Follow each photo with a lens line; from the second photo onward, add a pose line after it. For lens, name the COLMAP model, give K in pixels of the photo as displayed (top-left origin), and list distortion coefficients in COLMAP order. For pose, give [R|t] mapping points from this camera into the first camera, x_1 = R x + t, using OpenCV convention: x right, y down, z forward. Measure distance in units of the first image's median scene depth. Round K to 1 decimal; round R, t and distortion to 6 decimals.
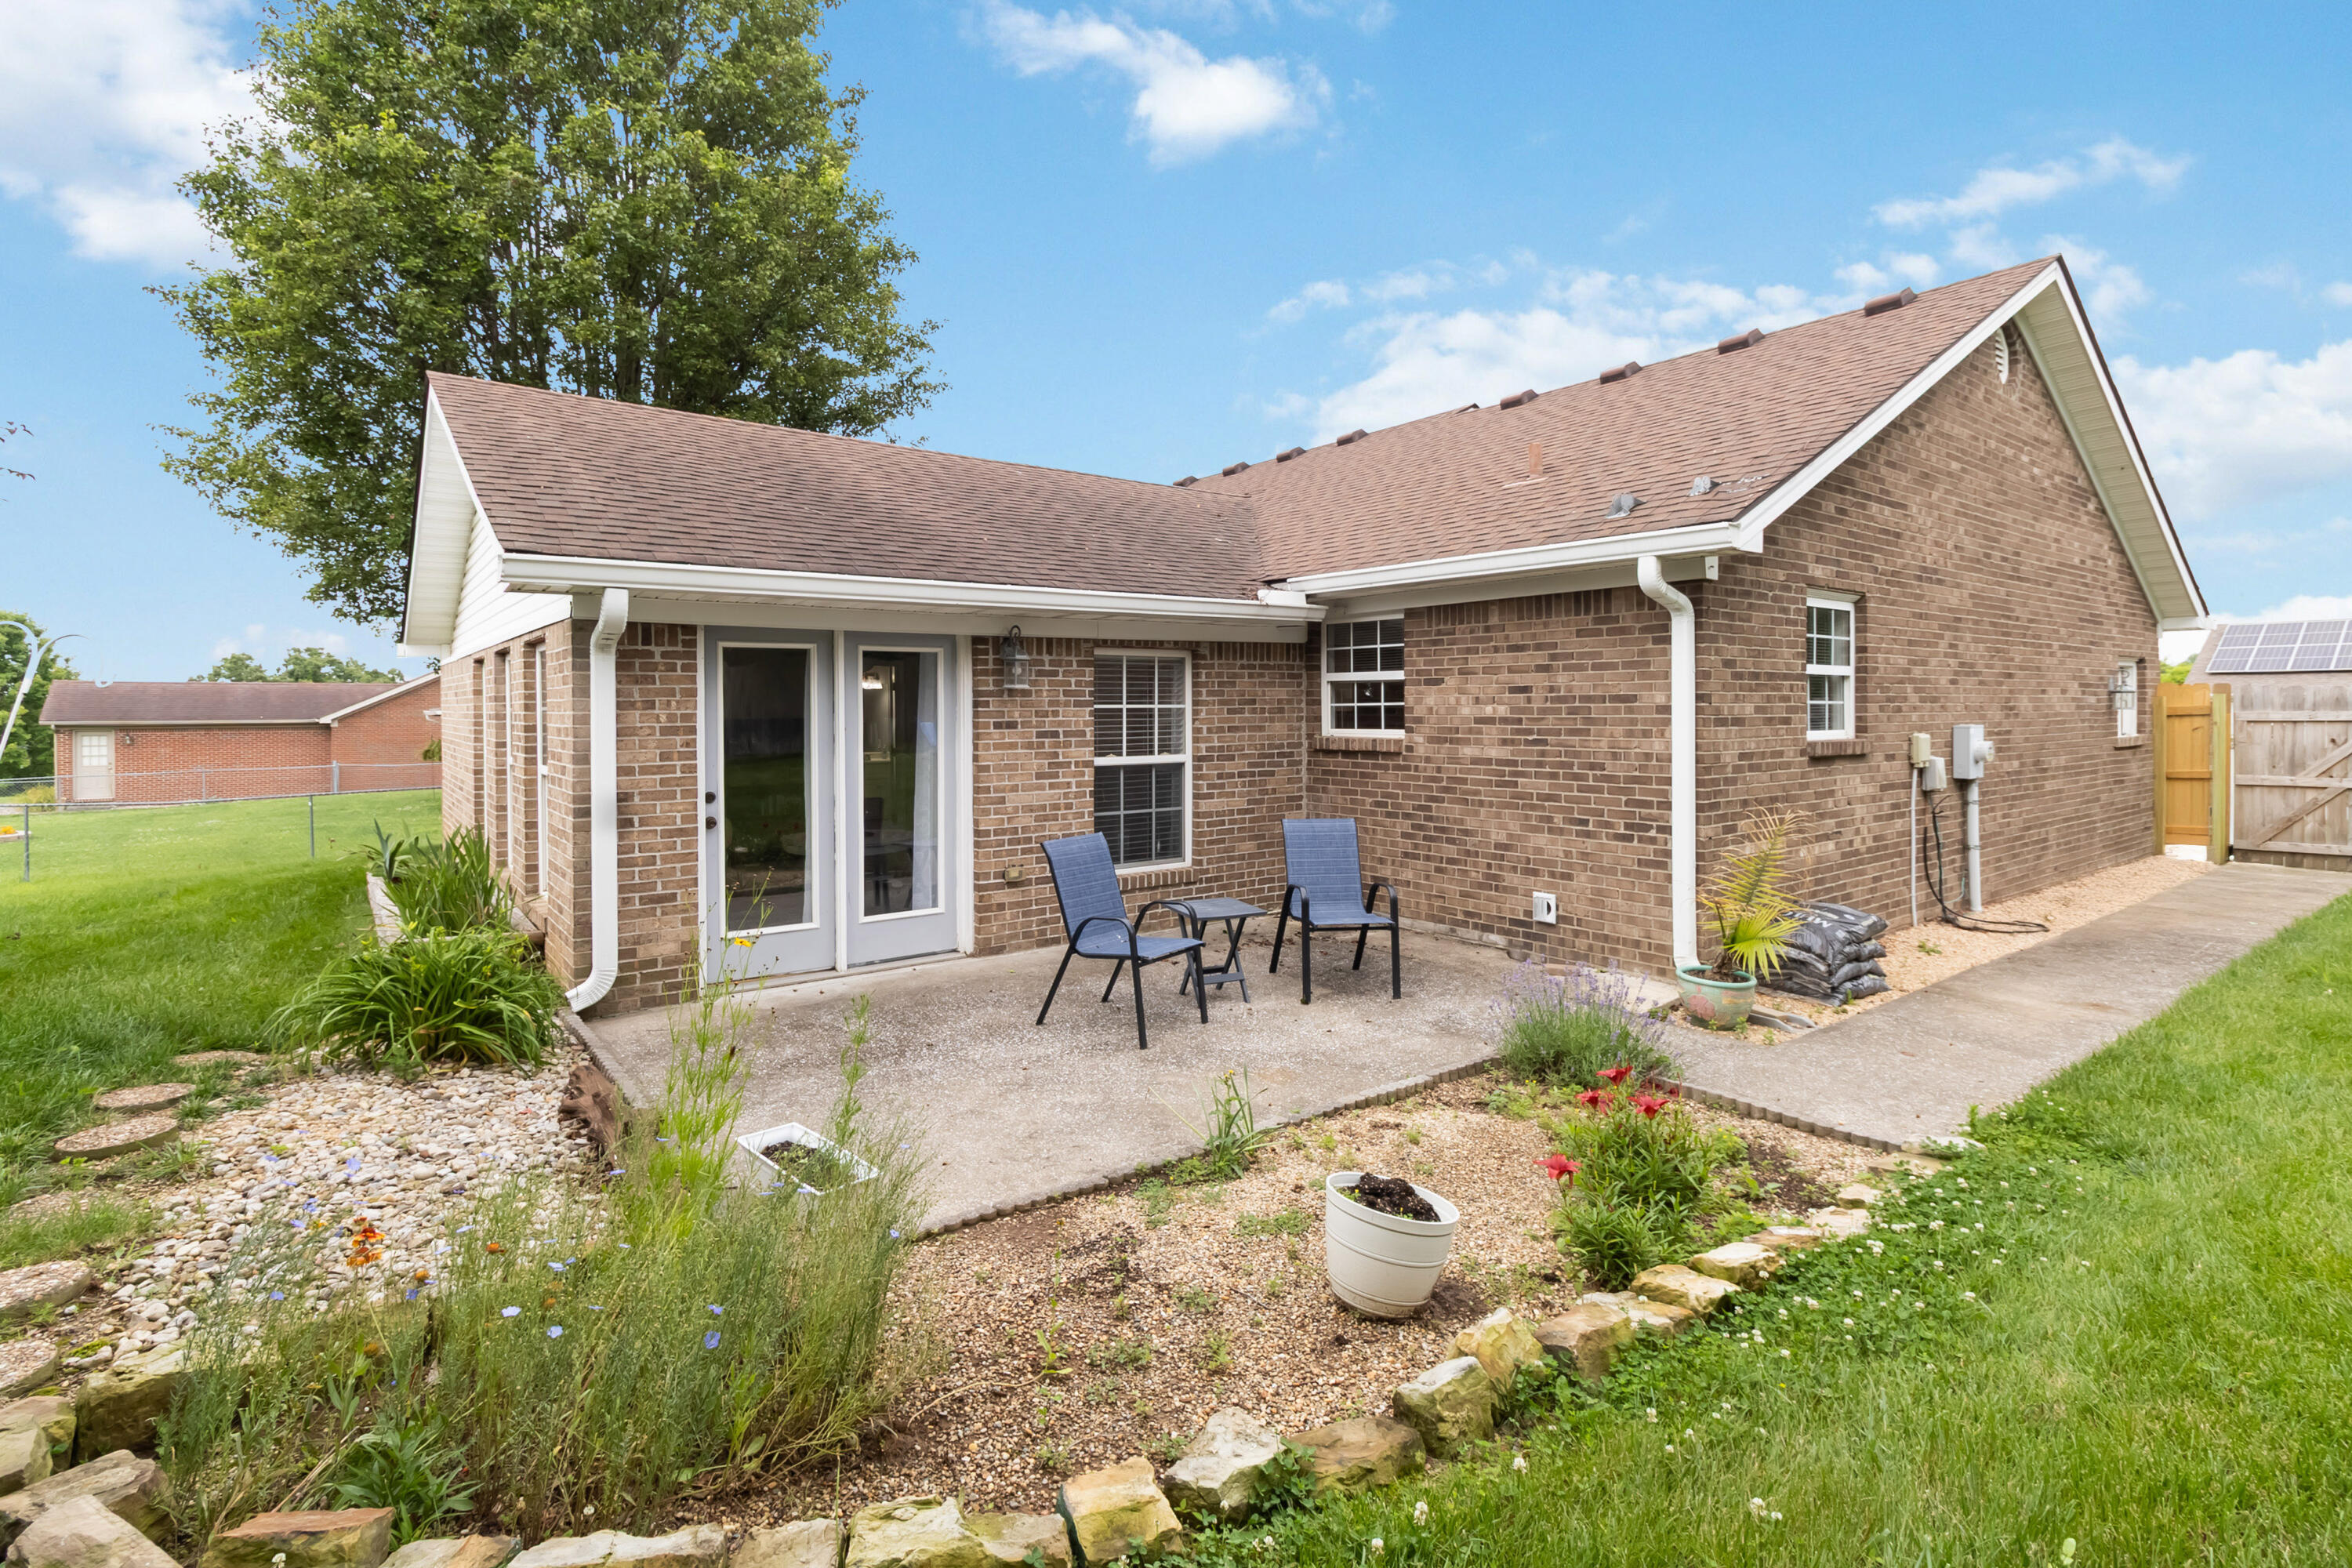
lens RADIAL K [[1099.5, 0, 1174.7], [0, 1099.5, 726.6], [0, 0, 1]] dist [0.000409, -0.000048]
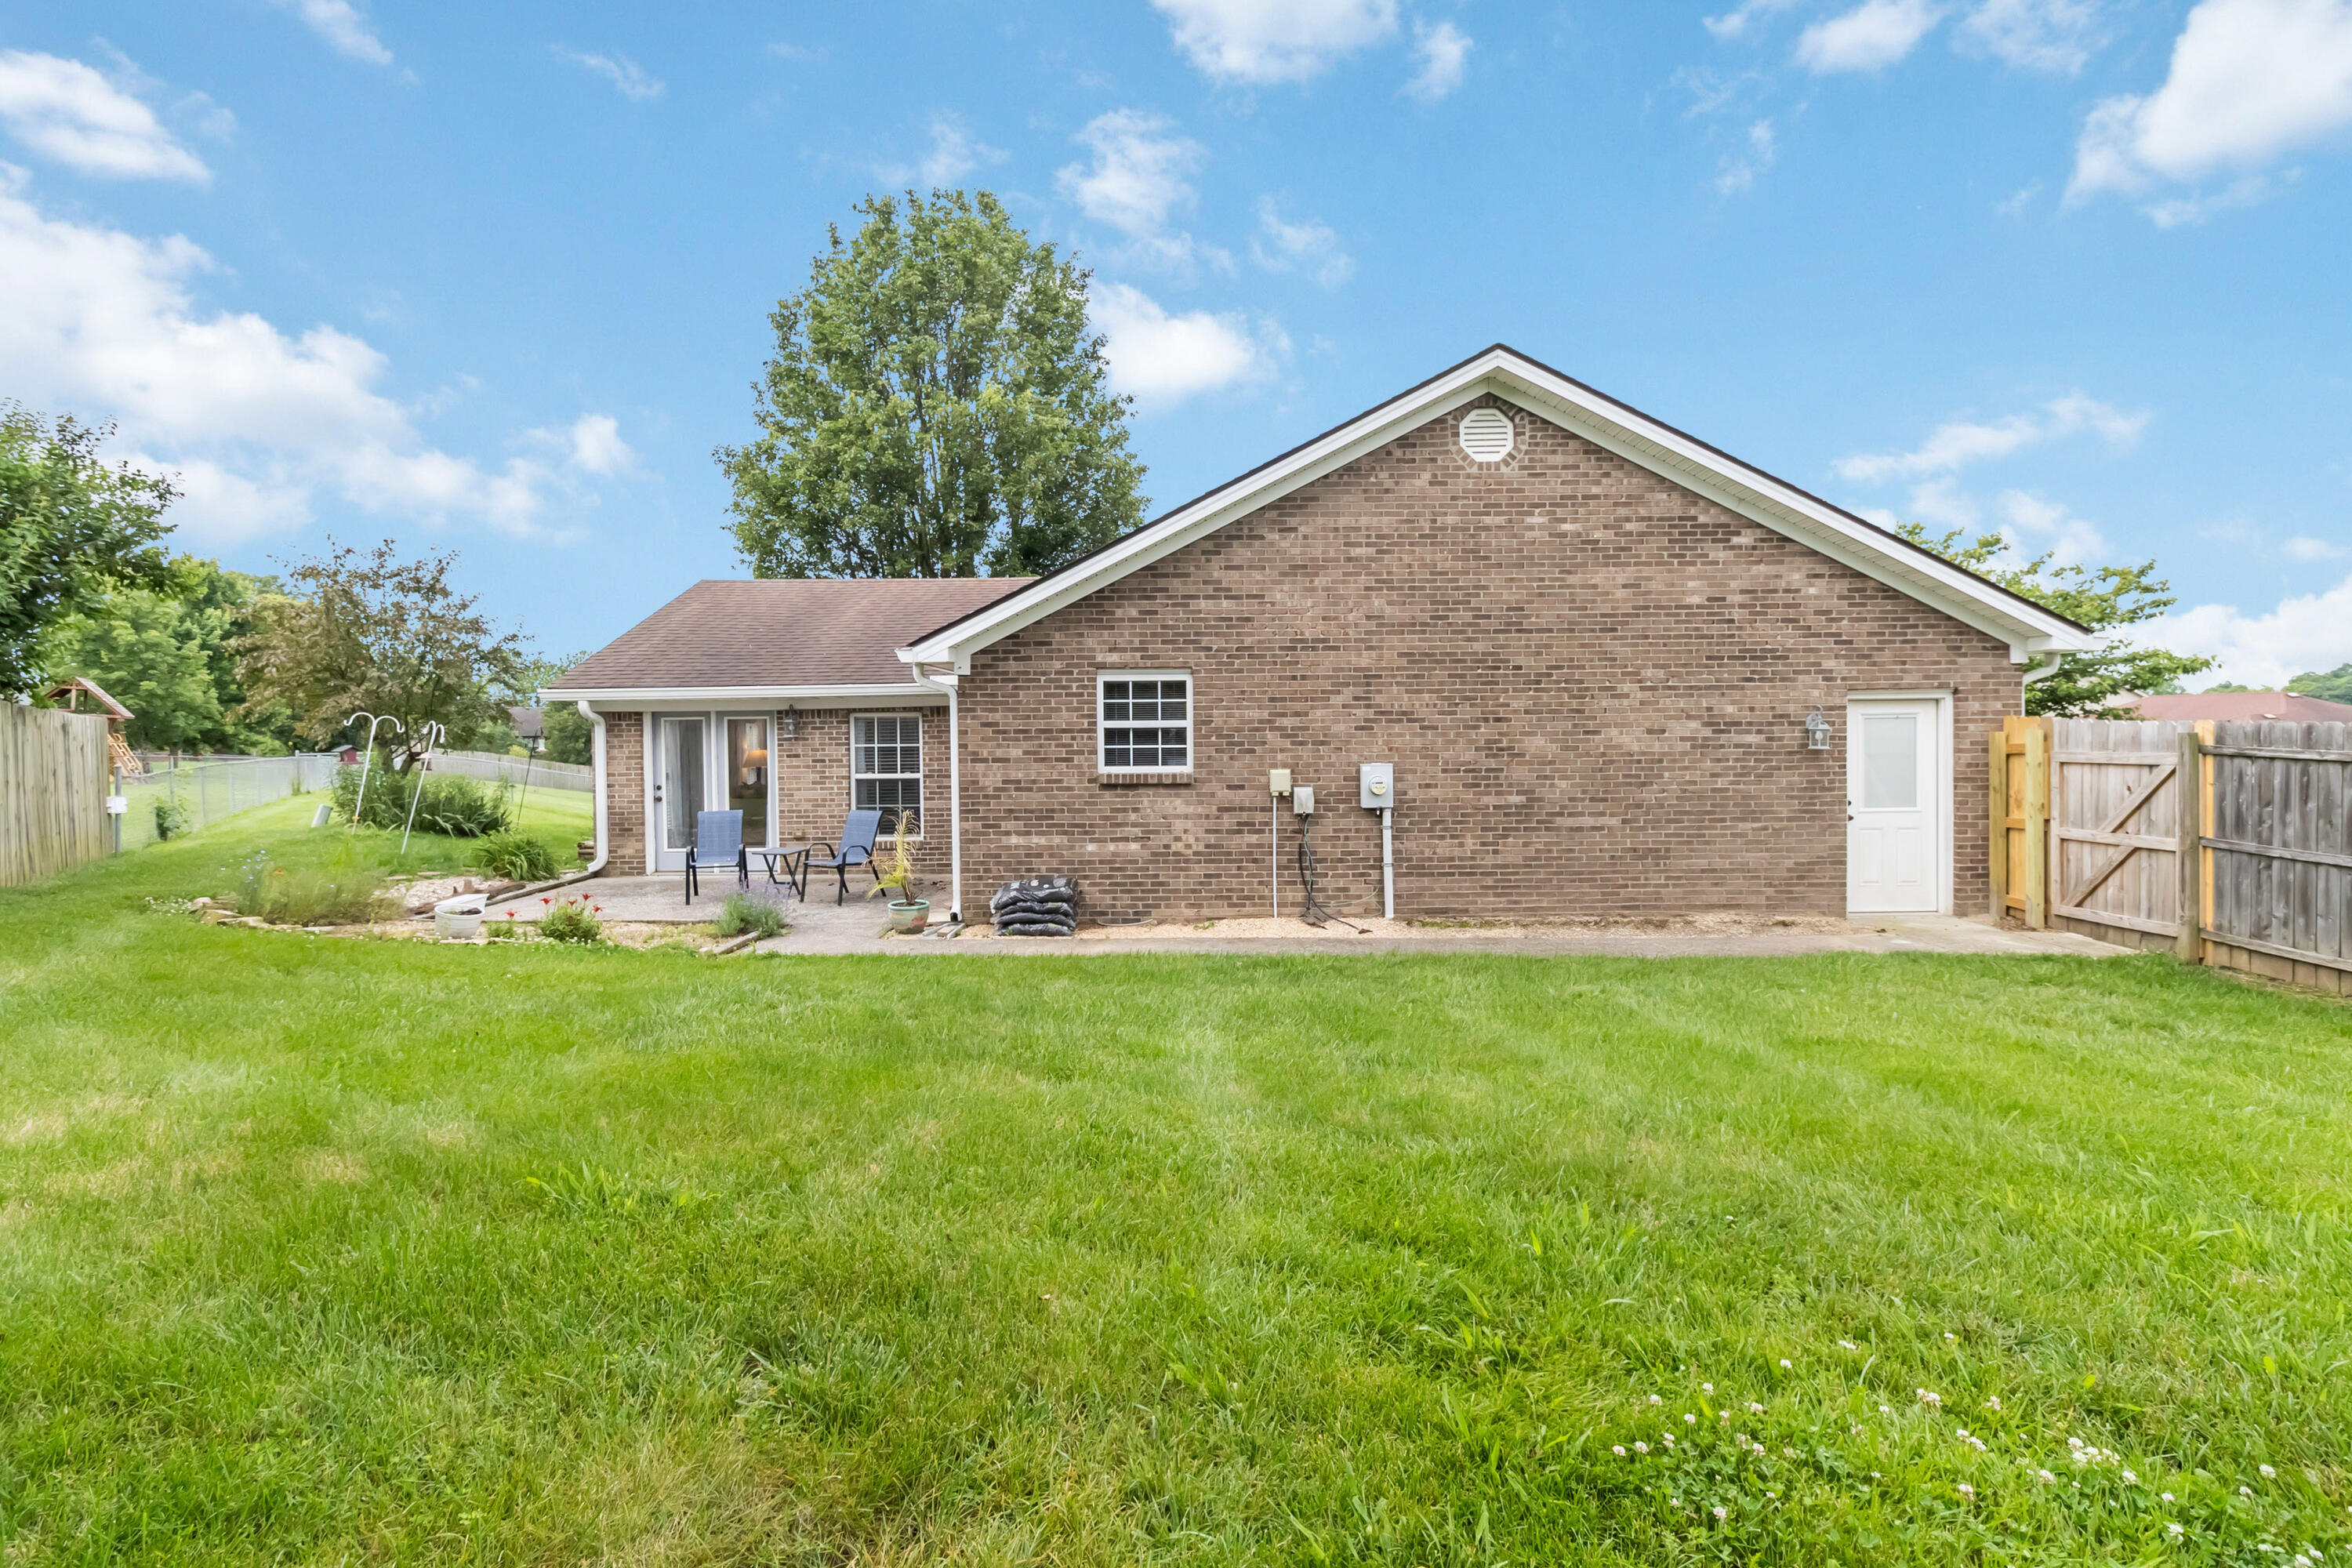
lens RADIAL K [[1078.4, 0, 1179.5], [0, 1078.4, 735.1], [0, 0, 1]] dist [0.000967, 0.000098]
pose [[0.798109, 0.000072, -0.602514, 1.377368], [-0.003580, 0.999983, -0.004622, -0.028470], [0.602503, 0.005846, 0.798095, -0.083634]]
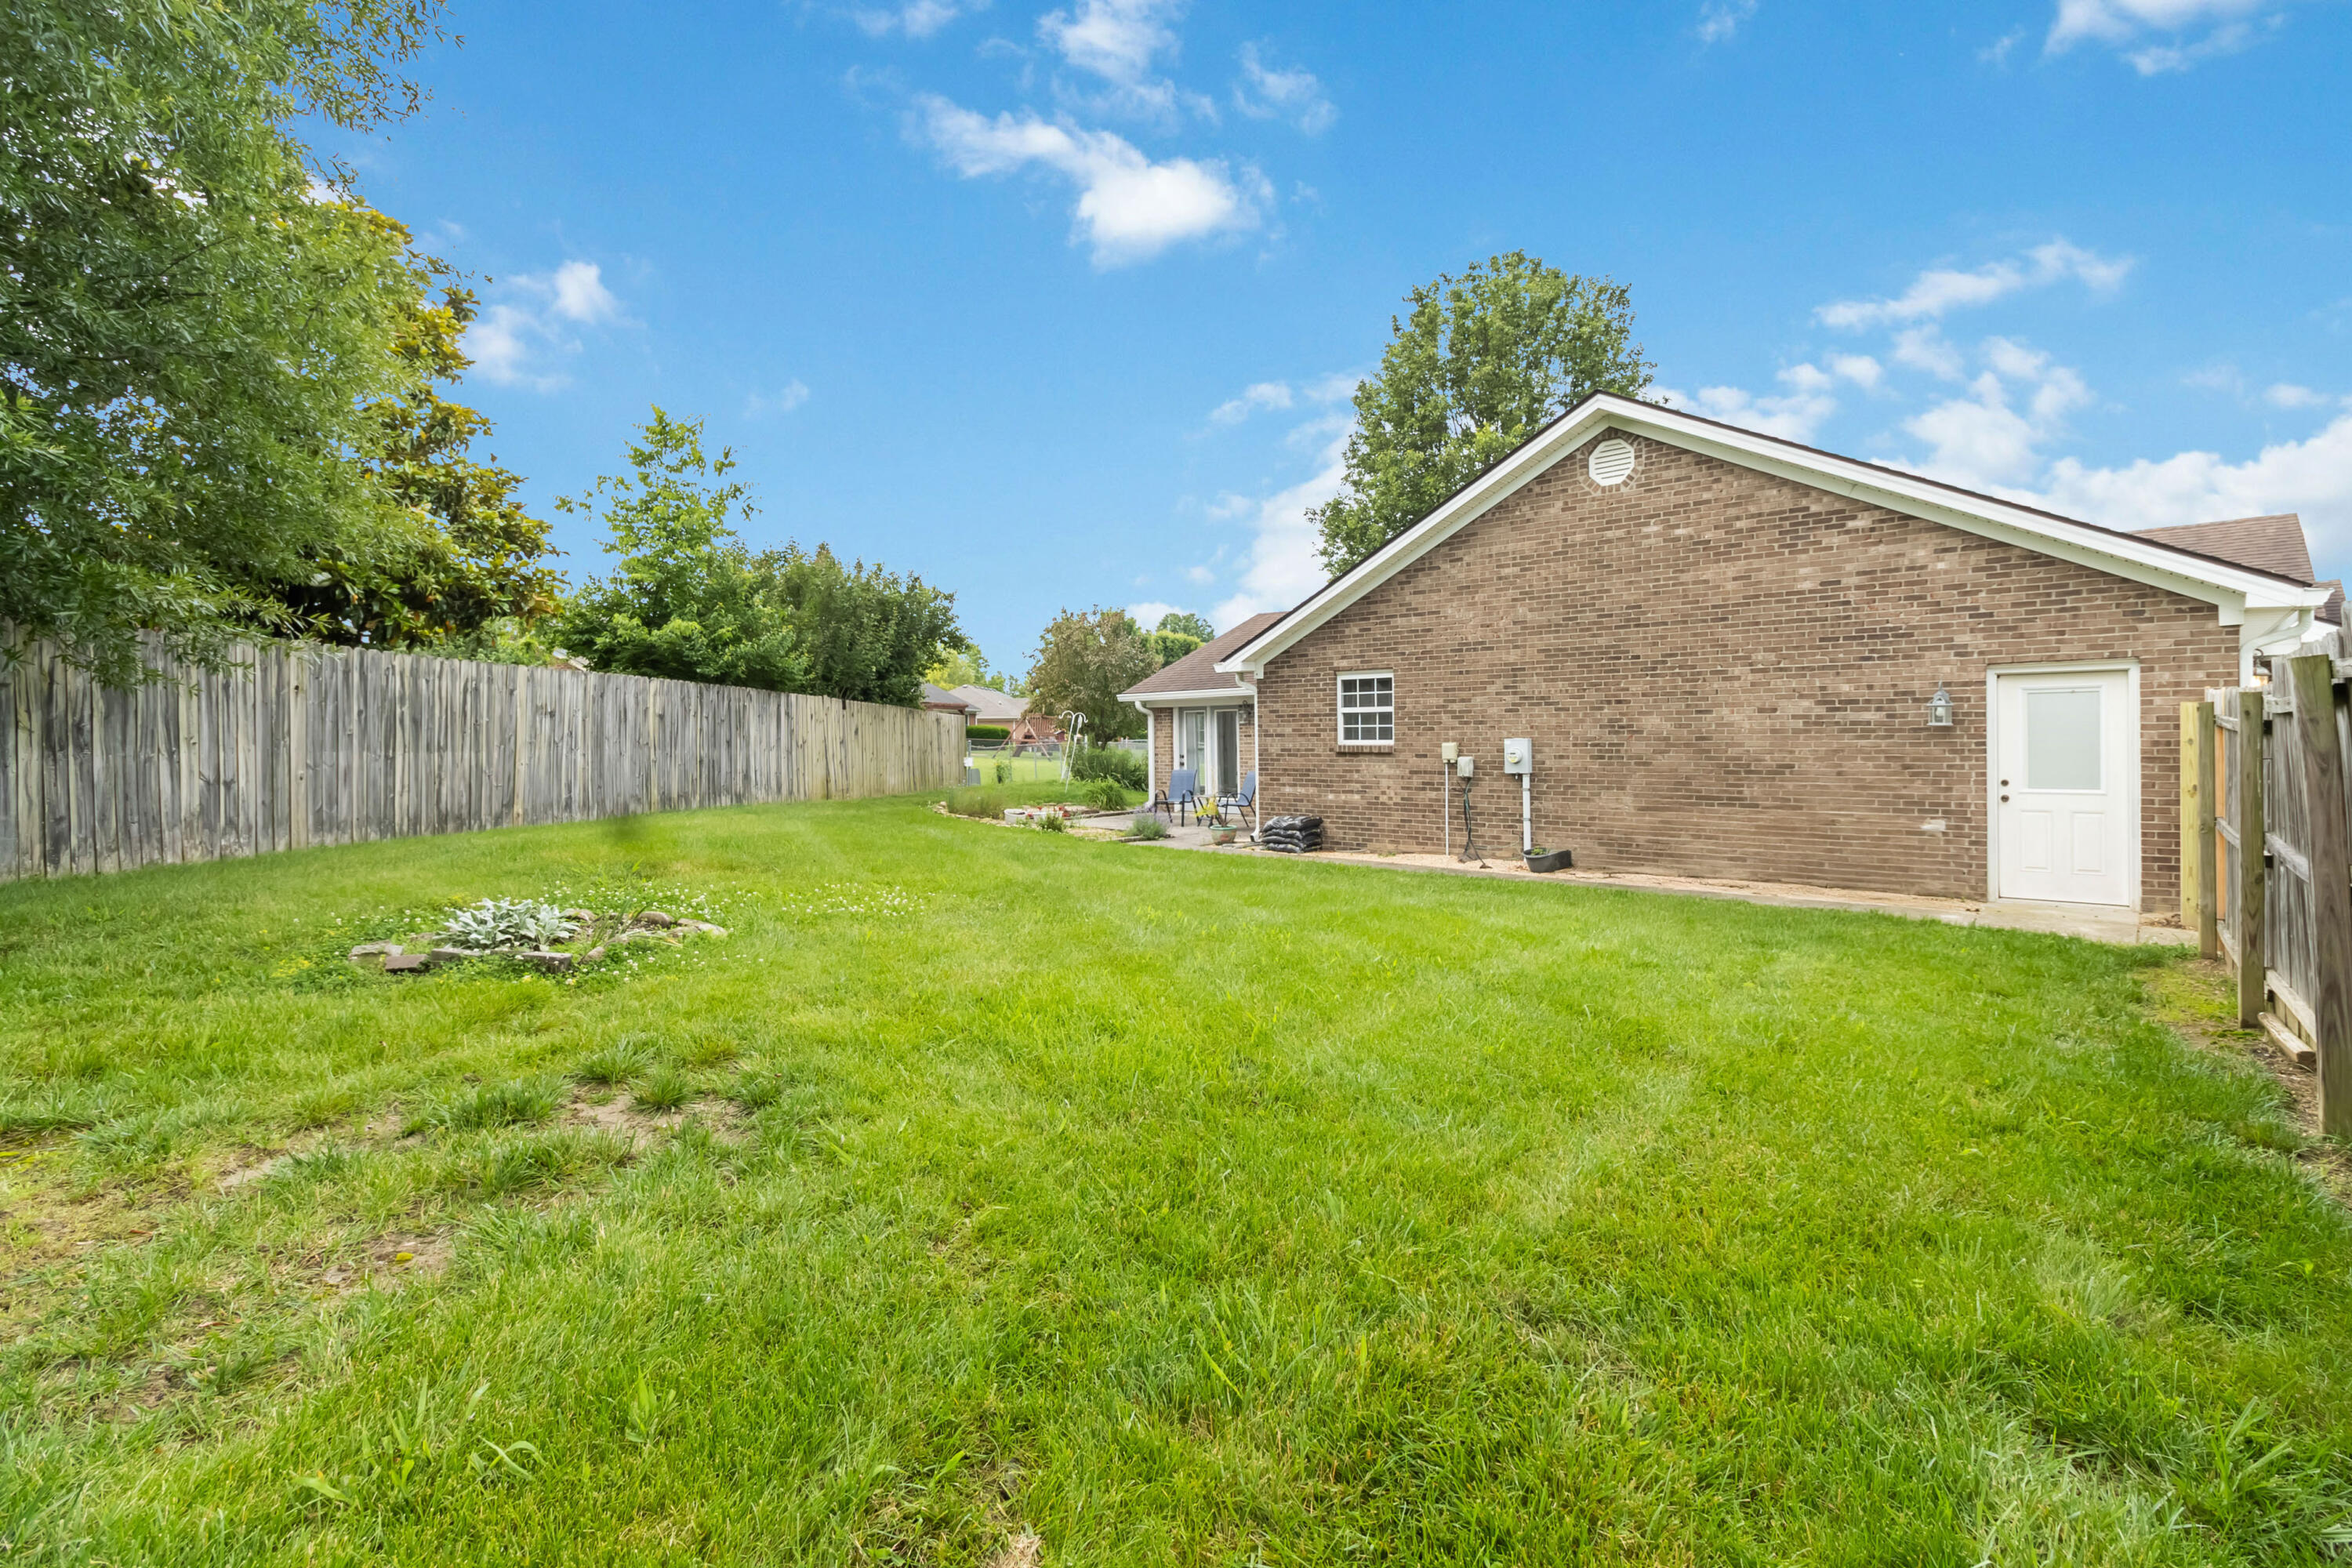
lens RADIAL K [[1099.5, 0, 1174.7], [0, 1099.5, 726.6], [0, 0, 1]] dist [0.000409, -0.000048]
pose [[0.183384, -0.005591, -0.983025, 2.323365], [-0.006856, 0.999952, -0.006966, -0.004084], [0.983017, 0.008017, 0.183337, 0.277302]]
